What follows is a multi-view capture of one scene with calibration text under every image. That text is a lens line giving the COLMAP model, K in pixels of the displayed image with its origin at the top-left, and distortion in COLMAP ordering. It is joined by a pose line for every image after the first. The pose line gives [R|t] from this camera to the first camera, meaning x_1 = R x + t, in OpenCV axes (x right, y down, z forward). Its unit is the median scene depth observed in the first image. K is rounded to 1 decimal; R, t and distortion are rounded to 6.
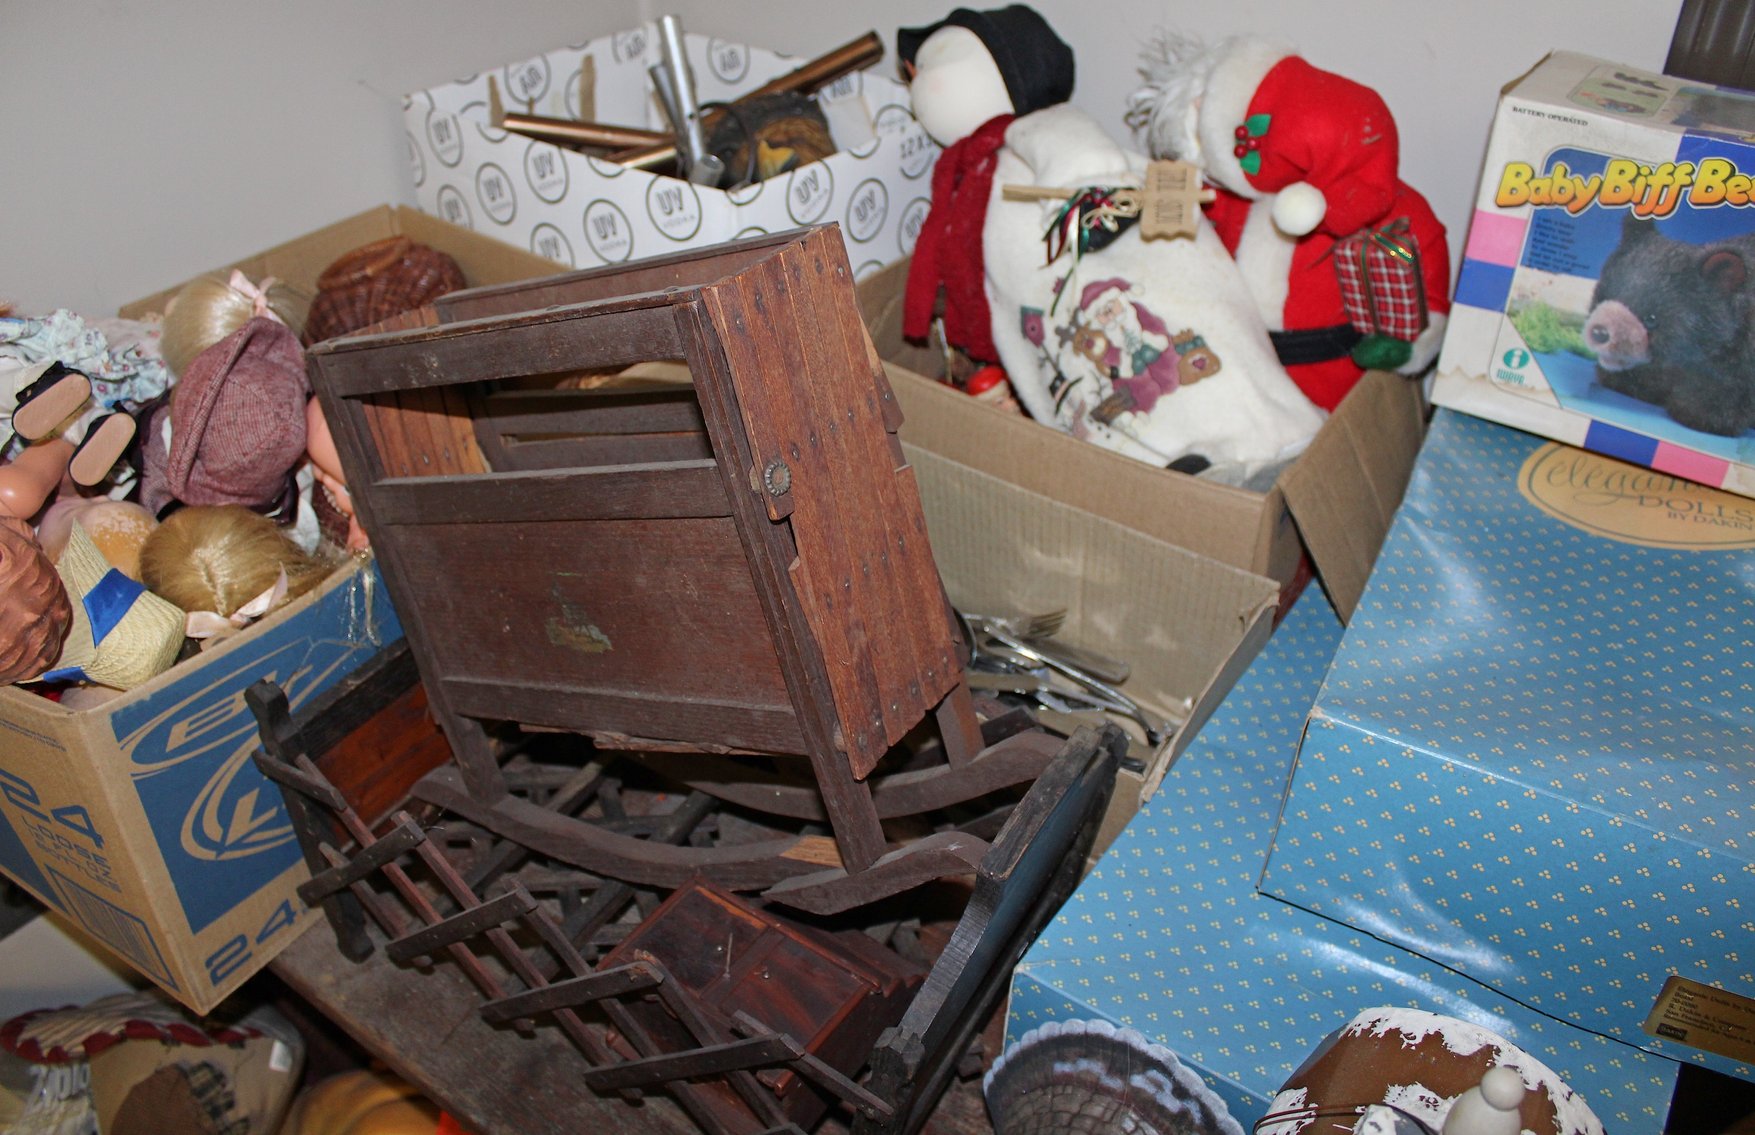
lens RADIAL K [[1471.5, 0, 883.6], [0, 1471.5, 573.0], [0, 0, 1]] dist [-0.172637, 0.169495]
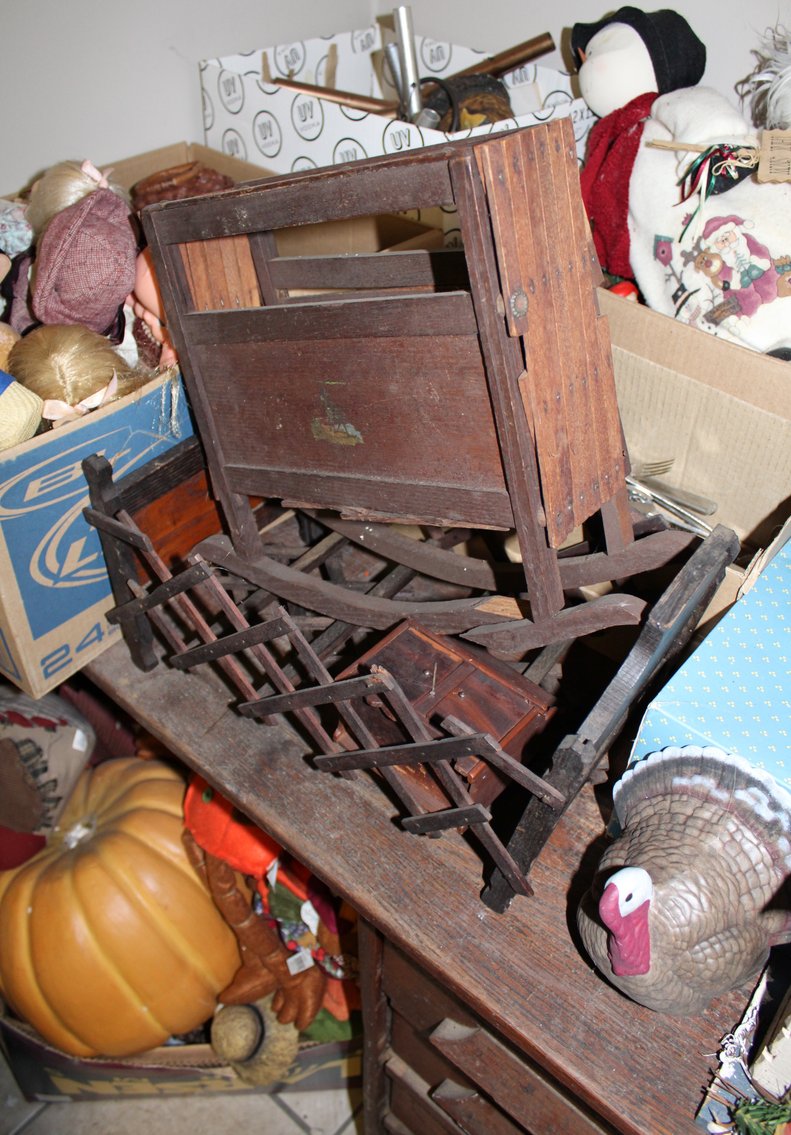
lens RADIAL K [[996.5, 0, 401.0], [0, 996.5, 561.8], [0, 0, 1]] dist [-0.171080, 0.163016]
pose [[0.994780, 0.078806, -0.064830, -0.075888], [-0.072428, 0.992795, 0.095453, 0.063380], [0.071886, -0.090260, 0.993321, 0.089251]]
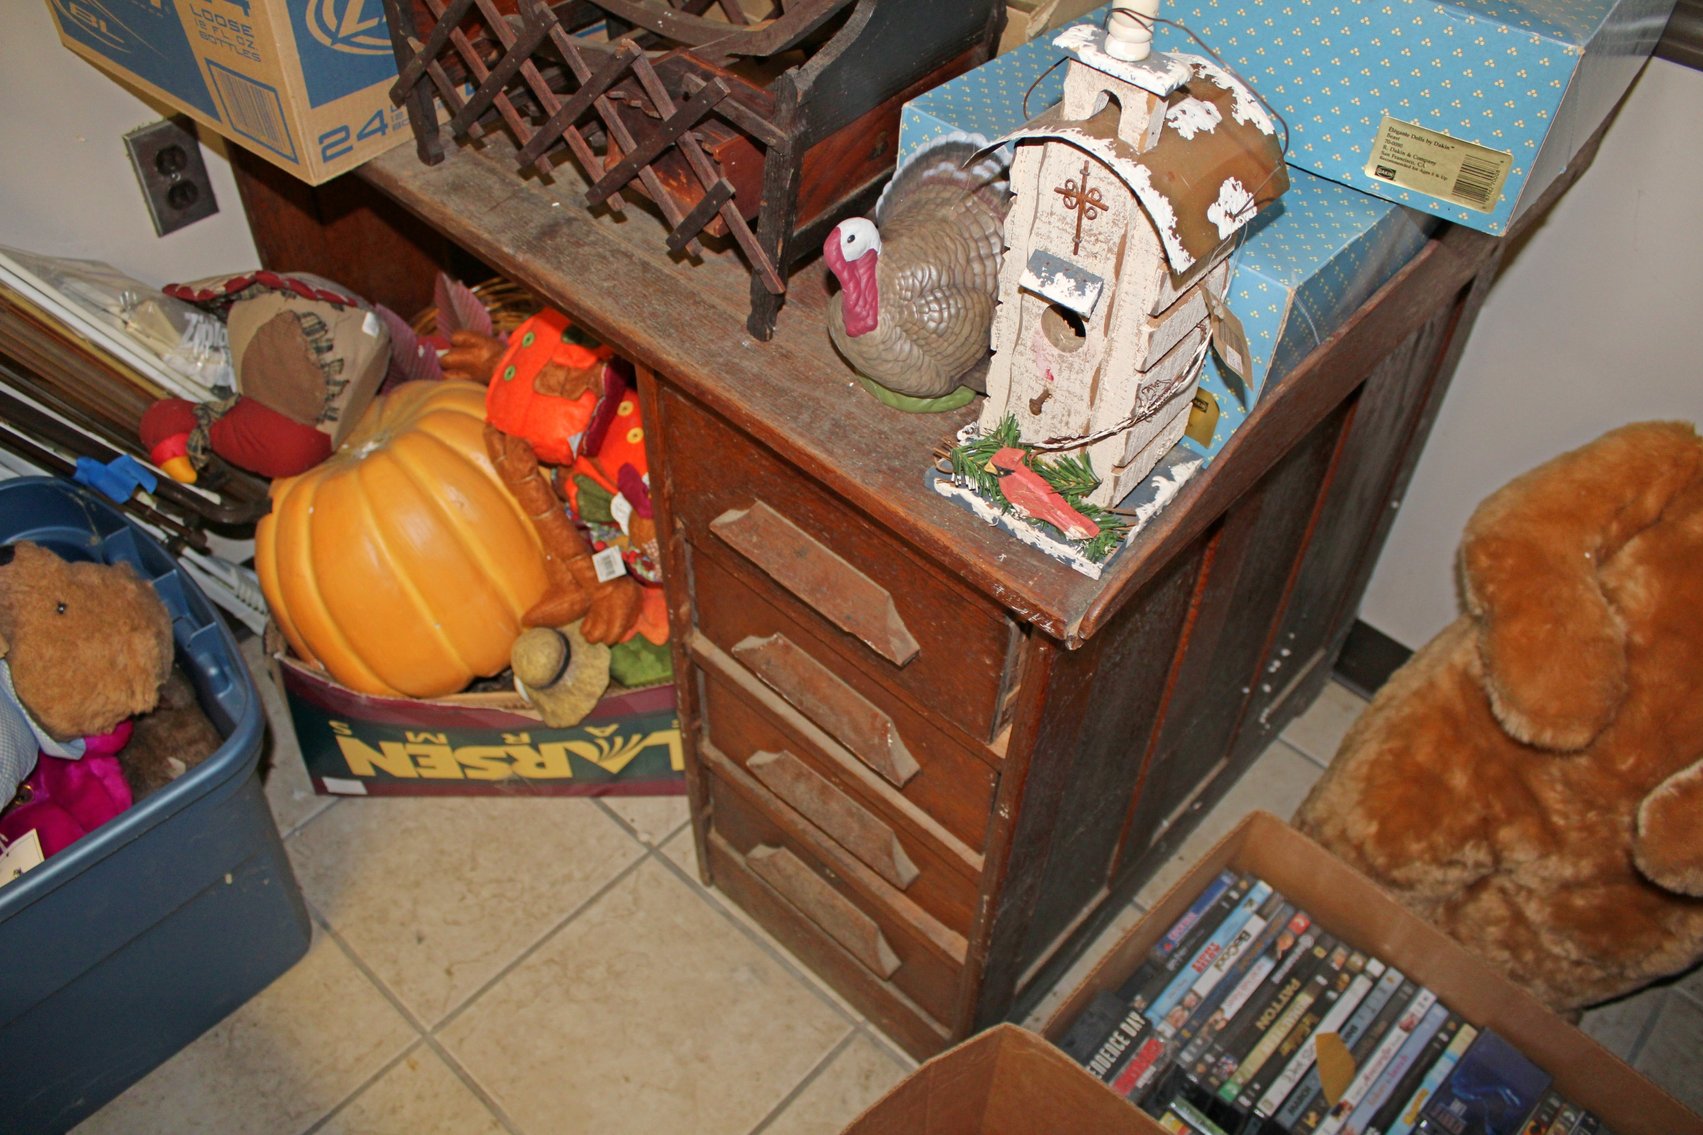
lens RADIAL K [[1415.0, 0, 851.5], [0, 1415.0, 567.5], [0, 0, 1]] dist [-0.165432, 0.152615]
pose [[0.991872, 0.105501, -0.071135, 0.156094], [-0.090153, 0.977198, 0.192243, 0.387758], [0.089794, -0.184267, 0.978766, -0.296183]]
